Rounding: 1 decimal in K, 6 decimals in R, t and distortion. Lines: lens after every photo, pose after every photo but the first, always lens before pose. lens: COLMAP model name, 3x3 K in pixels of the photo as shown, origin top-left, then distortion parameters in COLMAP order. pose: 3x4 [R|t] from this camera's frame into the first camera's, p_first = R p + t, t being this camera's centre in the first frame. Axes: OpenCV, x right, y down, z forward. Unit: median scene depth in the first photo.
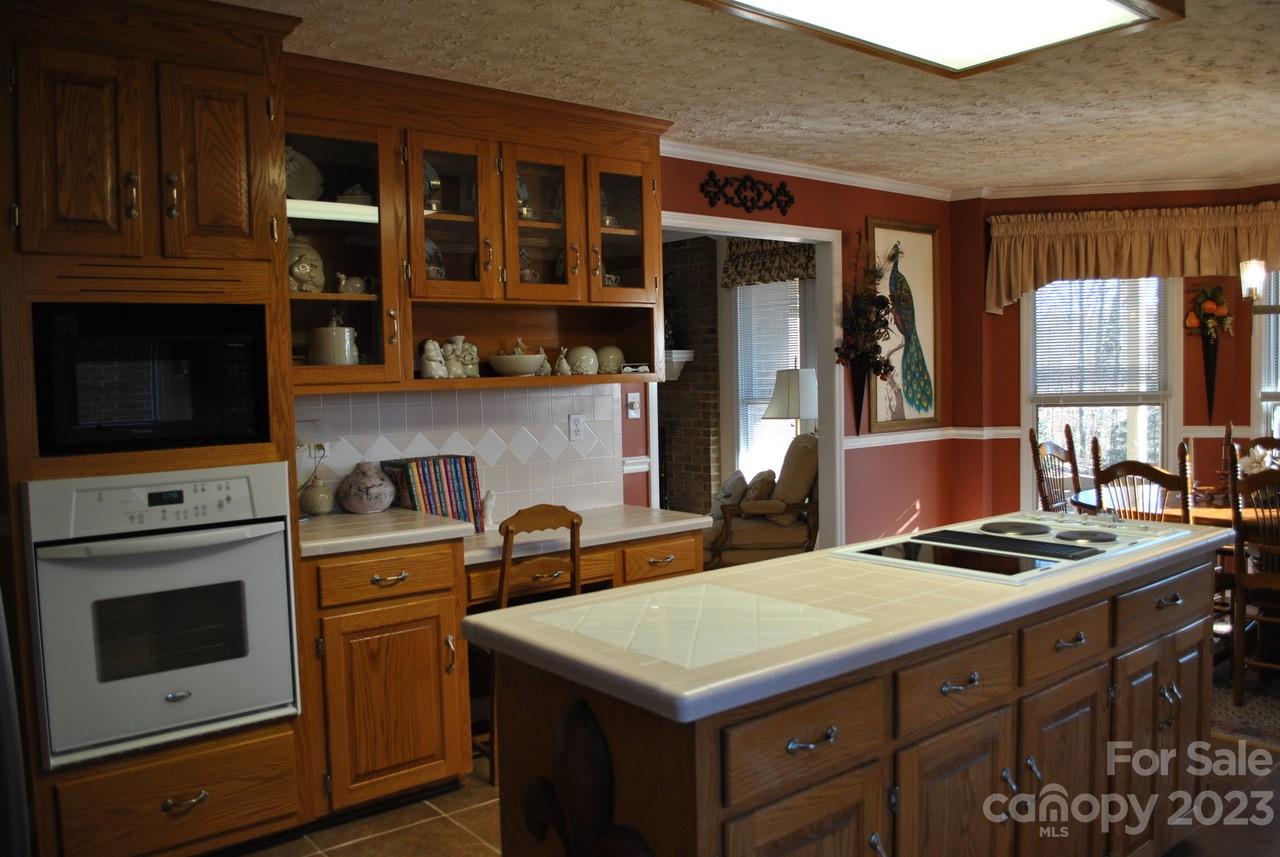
lens RADIAL K [[1007.1, 0, 640.0], [0, 1007.1, 428.5], [0, 0, 1]] dist [-0.087765, 0.012658]
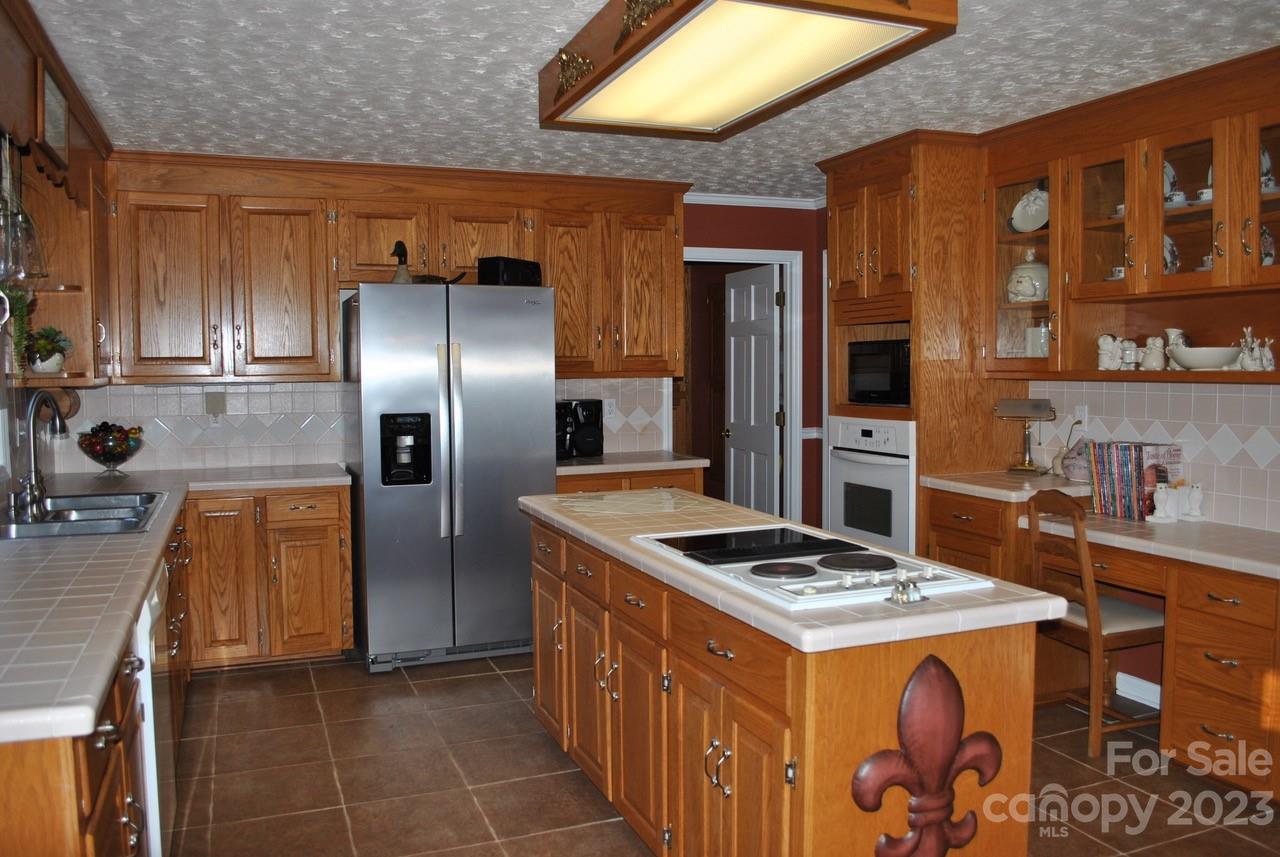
lens RADIAL K [[1007.1, 0, 640.0], [0, 1007.1, 428.5], [0, 0, 1]] dist [-0.087765, 0.012658]
pose [[-0.310080, 0.077946, -0.947510, 0.549765], [-0.041948, 0.994541, 0.095543, -0.037812], [0.949785, 0.069372, -0.305117, 0.475004]]
